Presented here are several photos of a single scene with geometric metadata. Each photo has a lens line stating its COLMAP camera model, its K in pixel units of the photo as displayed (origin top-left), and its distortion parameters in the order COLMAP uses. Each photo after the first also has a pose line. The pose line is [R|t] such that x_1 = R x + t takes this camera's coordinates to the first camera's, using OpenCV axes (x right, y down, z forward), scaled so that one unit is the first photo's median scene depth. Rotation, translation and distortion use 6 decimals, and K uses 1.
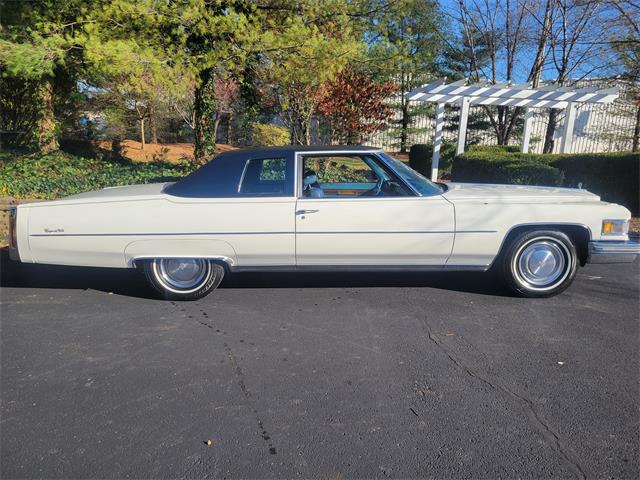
lens RADIAL K [[471.6, 0, 323.3], [0, 471.6, 241.6], [0, 0, 1]] dist [0.062304, -0.053988]
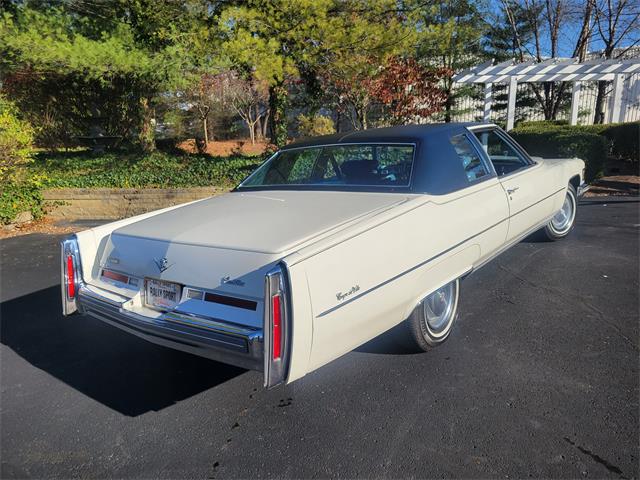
lens RADIAL K [[471.6, 0, 321.8], [0, 471.6, 241.2], [0, 0, 1]] dist [0.062304, -0.053988]
pose [[0.994911, -0.042690, -0.091268, -0.043897], [0.044374, 0.998879, 0.016505, 0.028158], [0.090461, -0.020471, 0.995690, -0.107784]]
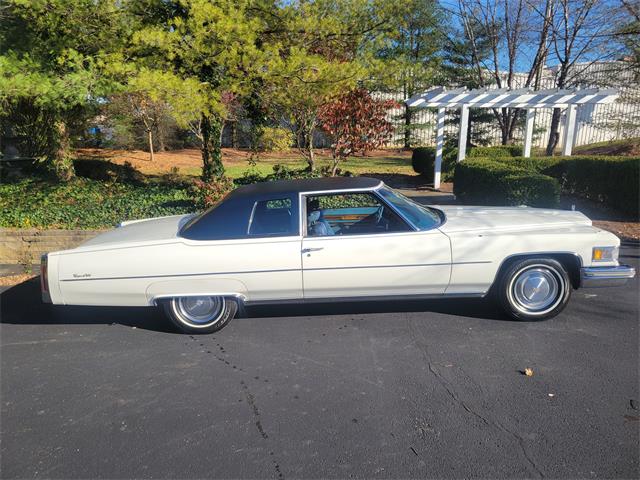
lens RADIAL K [[471.6, 0, 316.6], [0, 471.6, 238.3], [0, 0, 1]] dist [0.062304, -0.053988]
pose [[0.998883, -0.035742, -0.030924, 0.003615], [0.036014, 0.999317, 0.008297, -0.036778], [0.030606, -0.009402, 0.999487, -0.027479]]
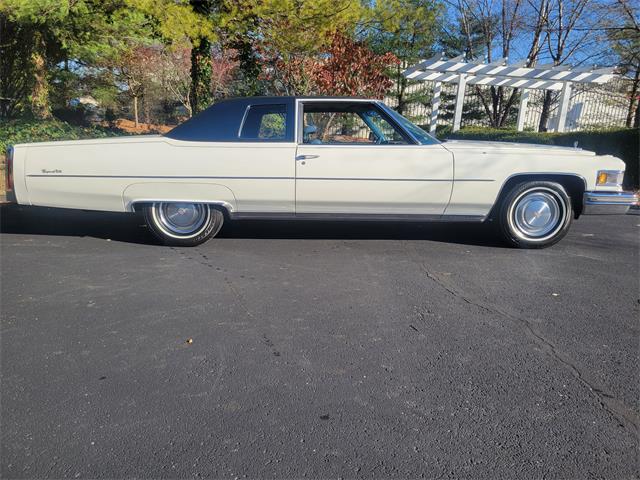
lens RADIAL K [[471.6, 0, 326.5], [0, 471.6, 242.9], [0, 0, 1]] dist [0.062304, -0.053988]
pose [[0.999651, 0.013555, 0.022680, -0.005277], [-0.013970, 0.999736, 0.018226, 0.037425], [-0.022427, -0.018537, 0.999577, -0.002712]]
